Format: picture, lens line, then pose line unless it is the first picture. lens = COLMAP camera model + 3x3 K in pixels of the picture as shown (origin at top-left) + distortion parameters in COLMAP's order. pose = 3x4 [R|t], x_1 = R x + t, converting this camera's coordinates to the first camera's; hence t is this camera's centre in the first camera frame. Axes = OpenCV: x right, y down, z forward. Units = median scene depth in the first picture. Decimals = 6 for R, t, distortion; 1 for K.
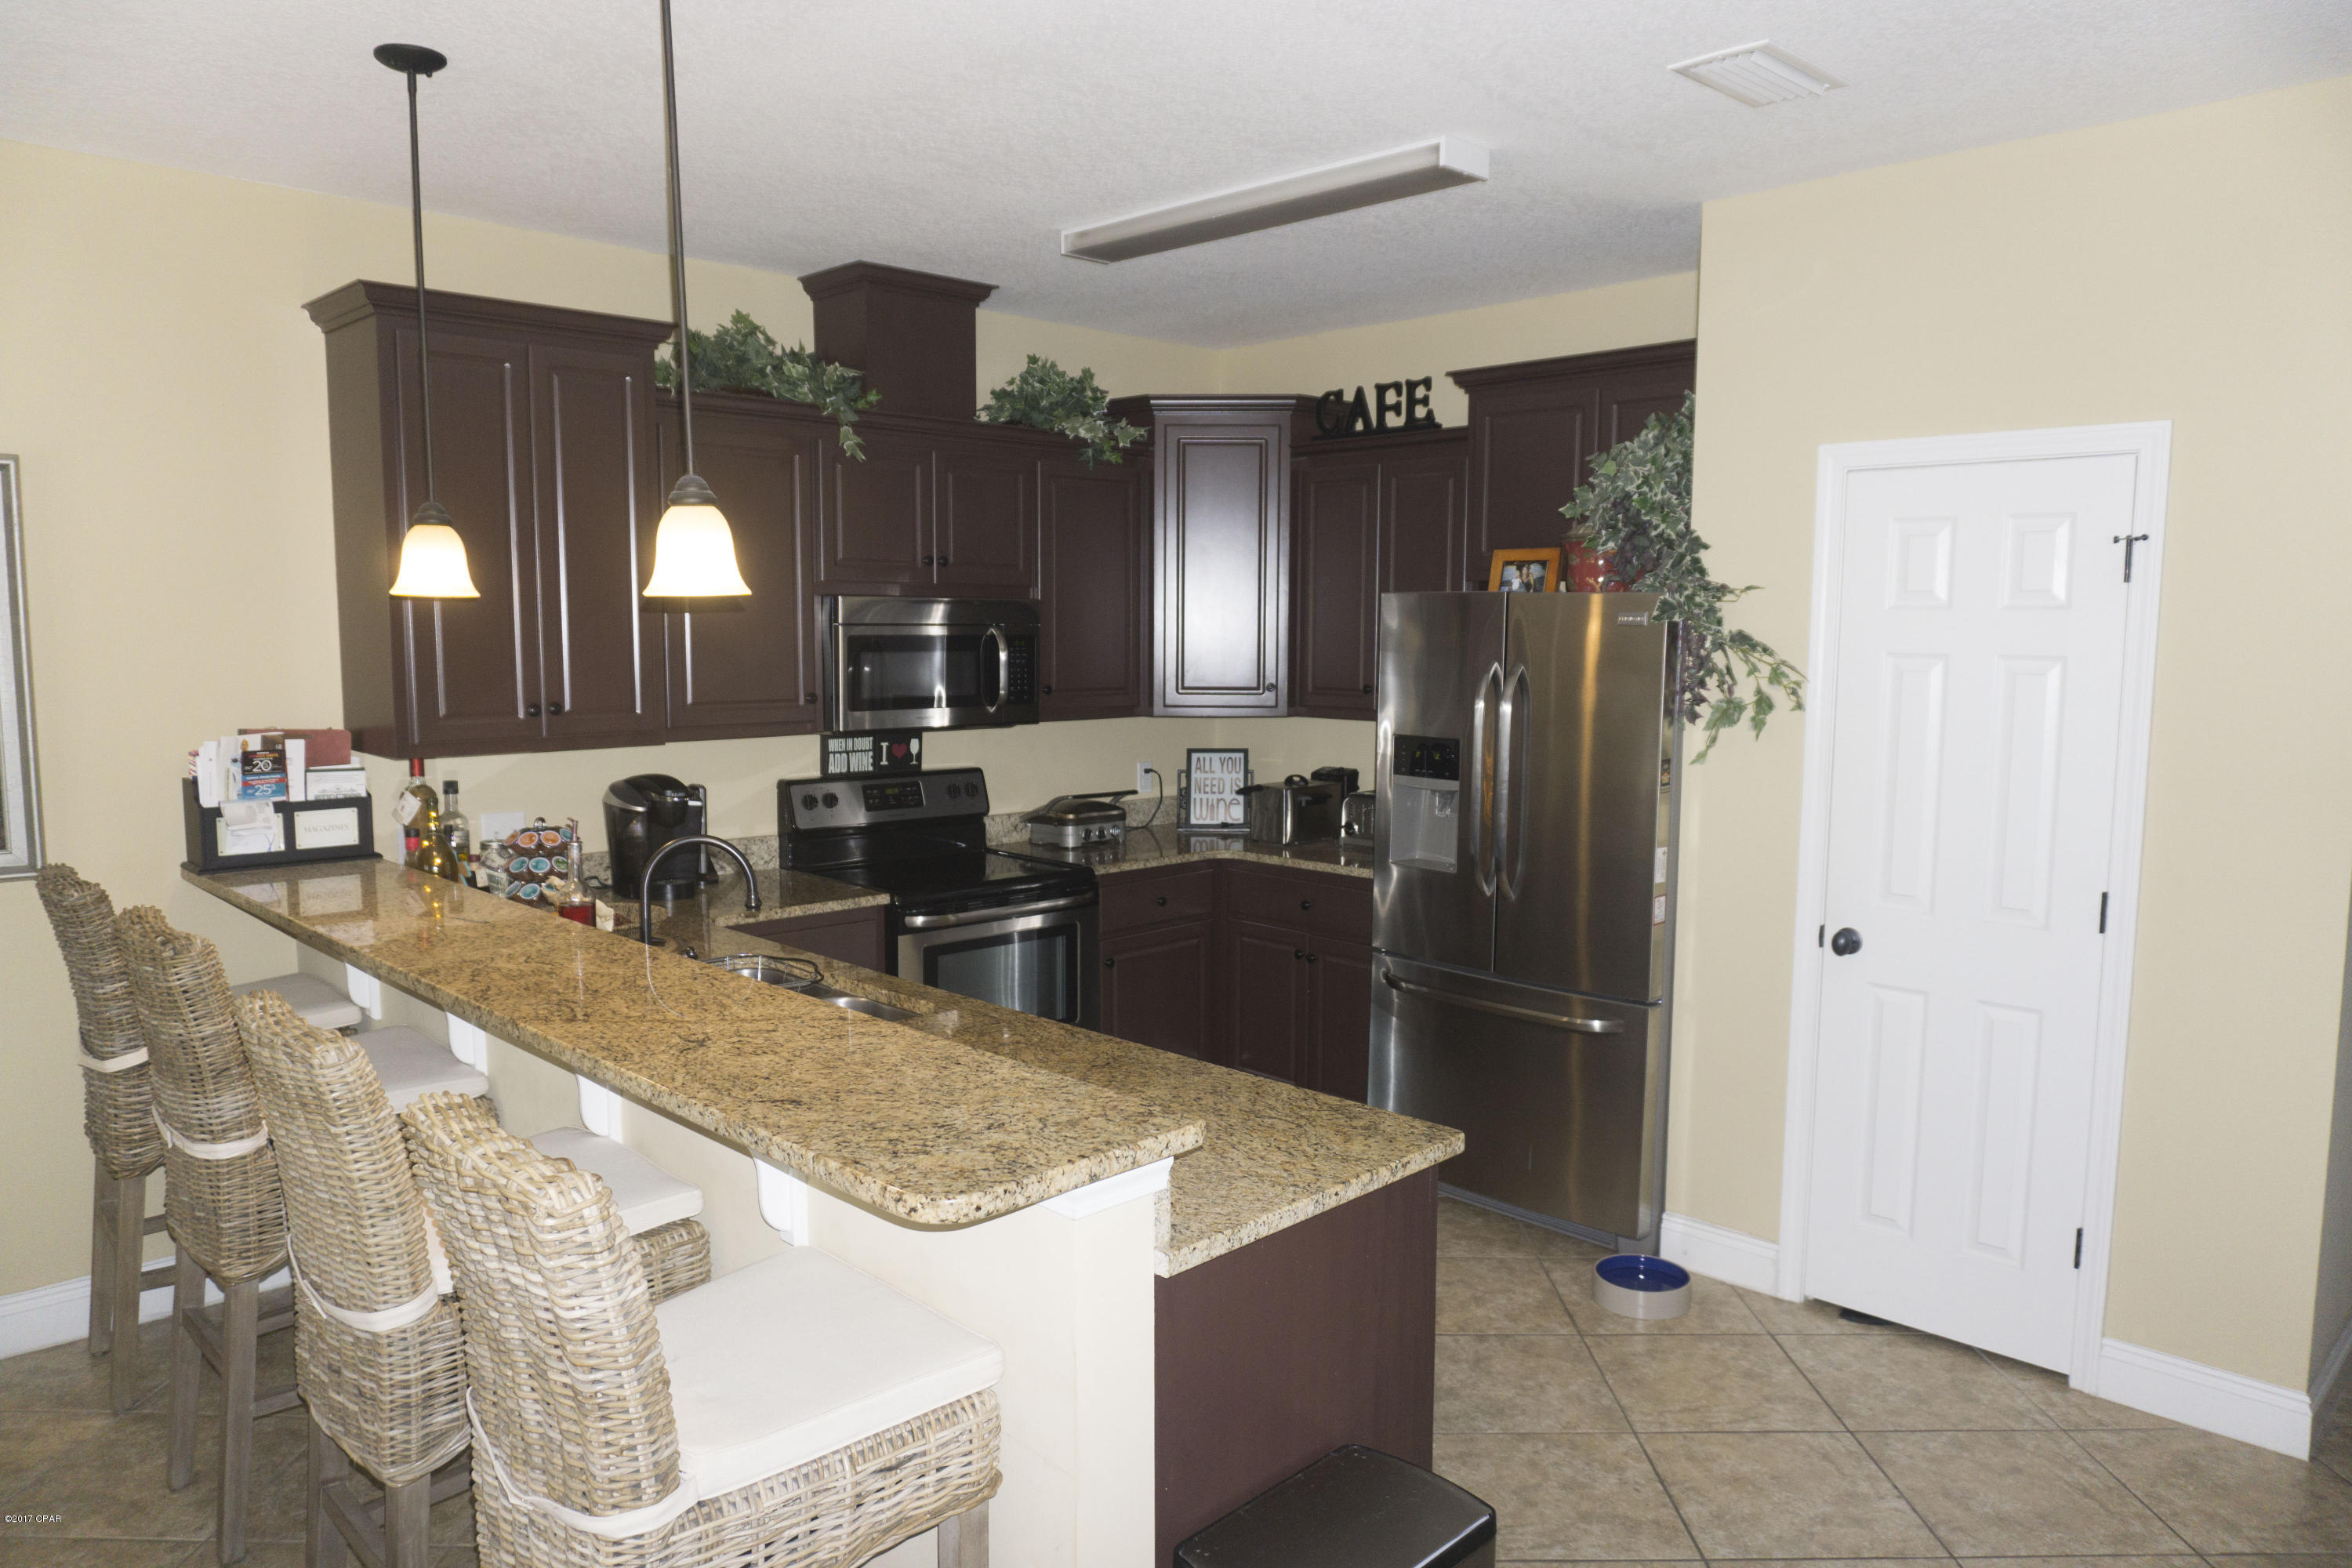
lens RADIAL K [[1562.5, 0, 1180.1], [0, 1562.5, 792.2], [0, 0, 1]] dist [-0.023637, -0.000204]
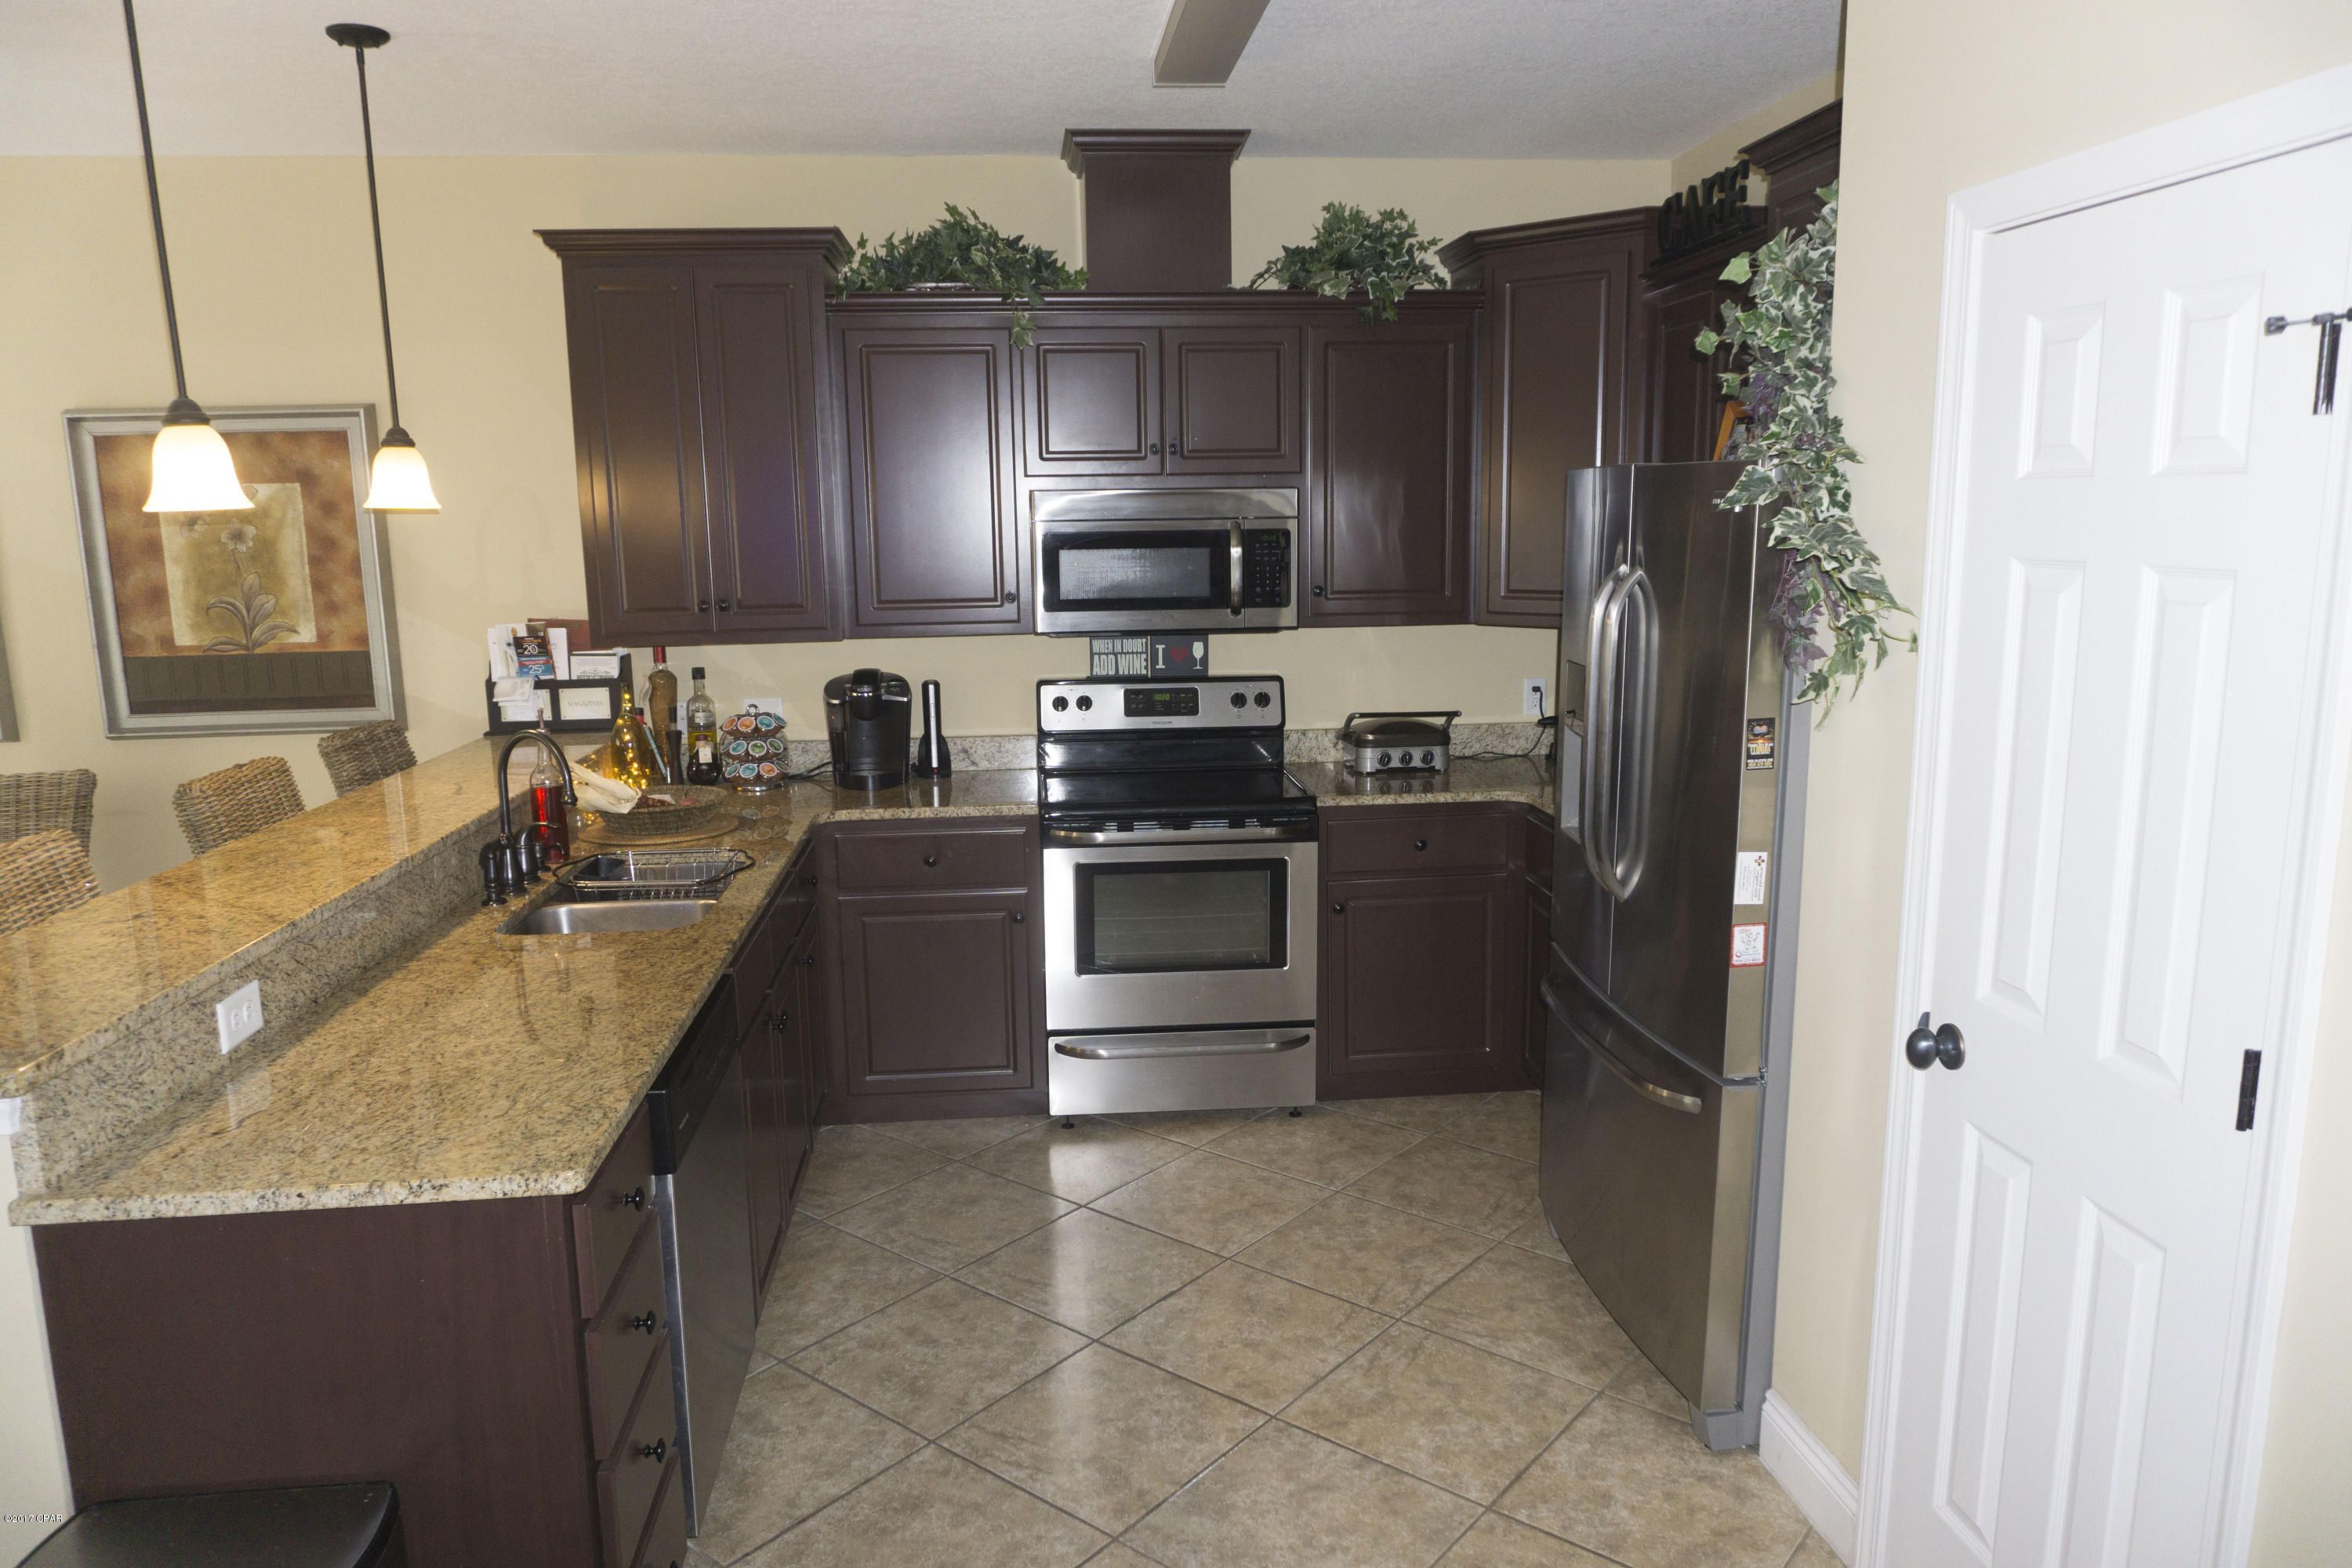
lens RADIAL K [[1562.5, 0, 1171.1], [0, 1562.5, 777.0], [0, 0, 1]] dist [-0.023637, -0.000204]
pose [[0.779591, 0.086076, -0.620346, 0.507505], [-0.047470, 0.995782, 0.078514, -0.033327], [0.624487, -0.031761, 0.780389, 0.325900]]
